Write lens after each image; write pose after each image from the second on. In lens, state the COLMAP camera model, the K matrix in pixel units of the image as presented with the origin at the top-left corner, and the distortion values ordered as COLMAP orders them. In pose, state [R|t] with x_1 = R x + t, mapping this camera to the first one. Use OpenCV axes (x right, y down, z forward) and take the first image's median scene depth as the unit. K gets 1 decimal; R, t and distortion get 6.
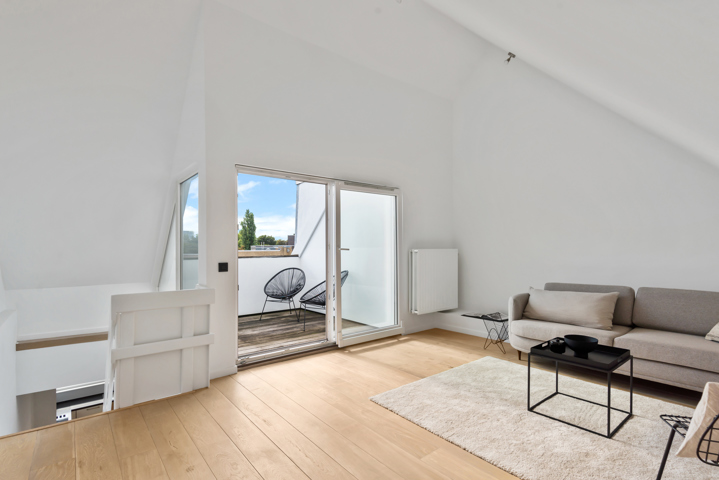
lens RADIAL K [[357.0, 0, 362.0], [0, 357.0, 244.3], [0, 0, 1]] dist [0.003045, -0.003041]
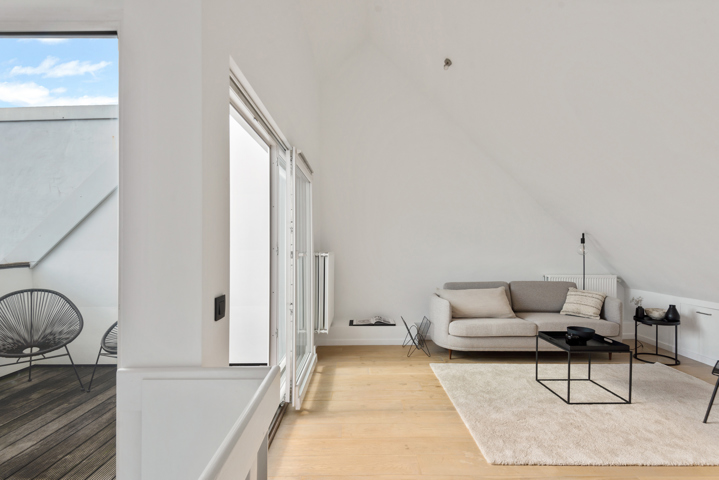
lens RADIAL K [[357.0, 0, 366.3], [0, 357.0, 249.6], [0, 0, 1]] dist [0.003045, -0.003041]
pose [[0.627927, -0.009119, 0.778219, -0.611735], [-0.013555, 0.999652, 0.022650, -0.018866], [-0.778154, -0.024771, 0.627584, 0.642730]]
